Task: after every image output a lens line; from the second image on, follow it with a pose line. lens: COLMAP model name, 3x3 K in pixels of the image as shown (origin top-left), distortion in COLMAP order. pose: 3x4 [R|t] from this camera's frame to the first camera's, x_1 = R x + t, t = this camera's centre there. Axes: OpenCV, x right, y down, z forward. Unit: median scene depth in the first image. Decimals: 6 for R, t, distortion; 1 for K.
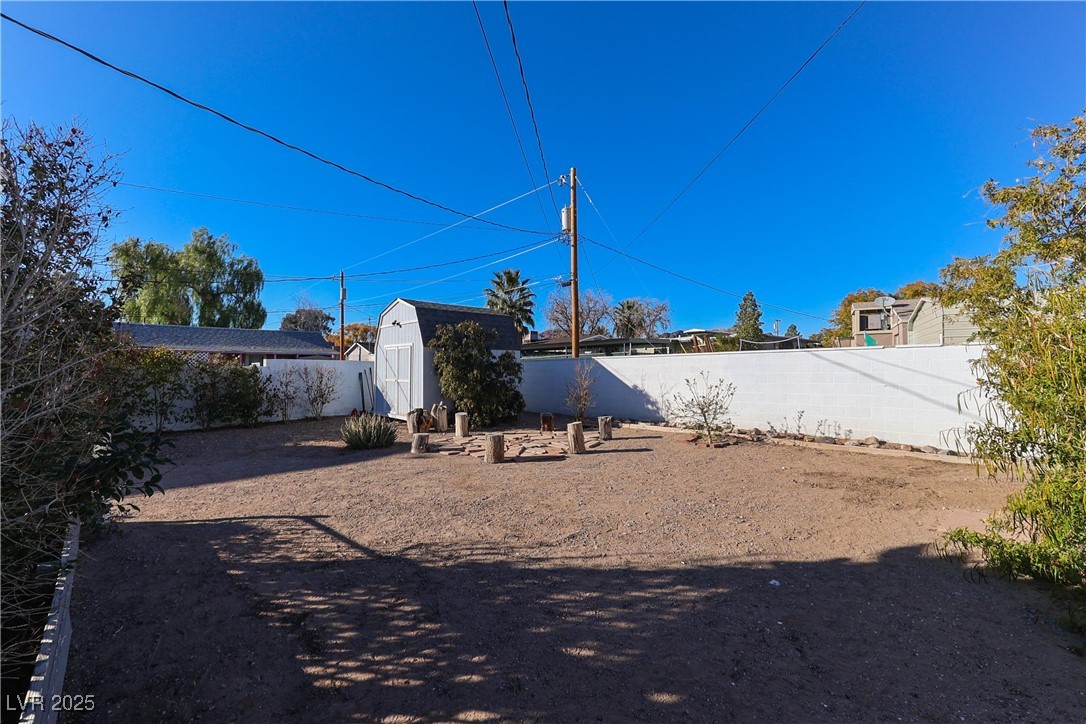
lens RADIAL K [[508.8, 0, 542.7], [0, 508.8, 354.1], [0, 0, 1]] dist [0.000924, 0.000805]
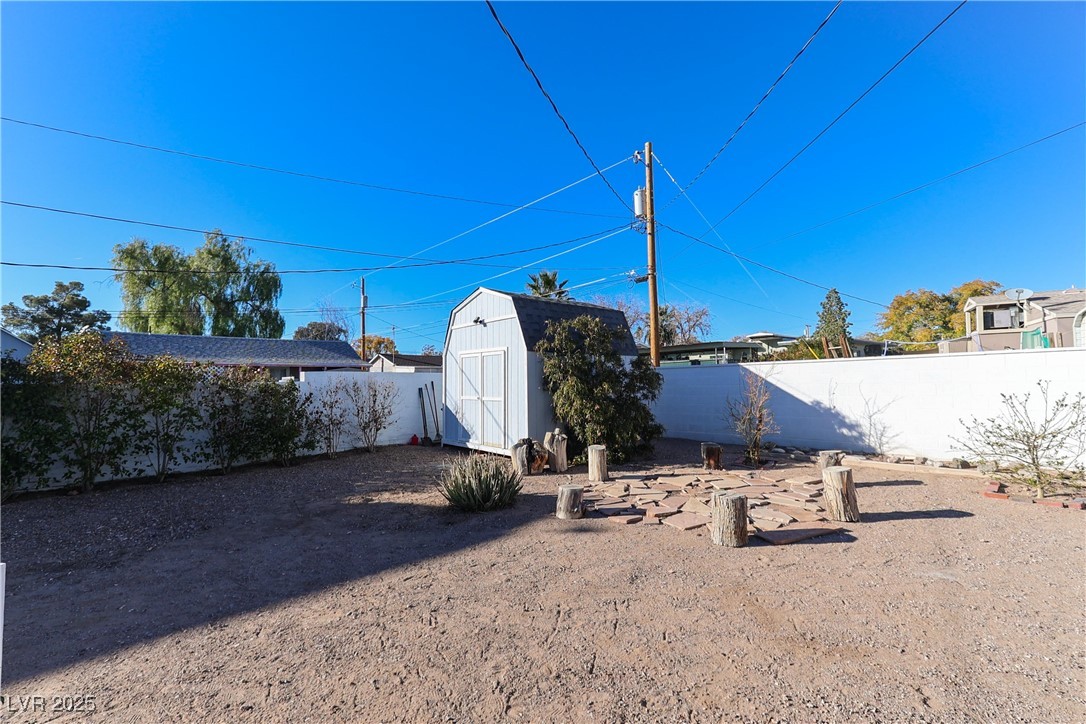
lens RADIAL K [[508.8, 0, 542.7], [0, 508.8, 354.1], [0, 0, 1]] dist [0.000924, 0.000805]
pose [[0.999797, -0.013913, -0.014547, -0.166089], [0.013611, 0.999694, -0.020650, 0.003751], [0.014830, 0.020448, 0.999681, 0.233431]]
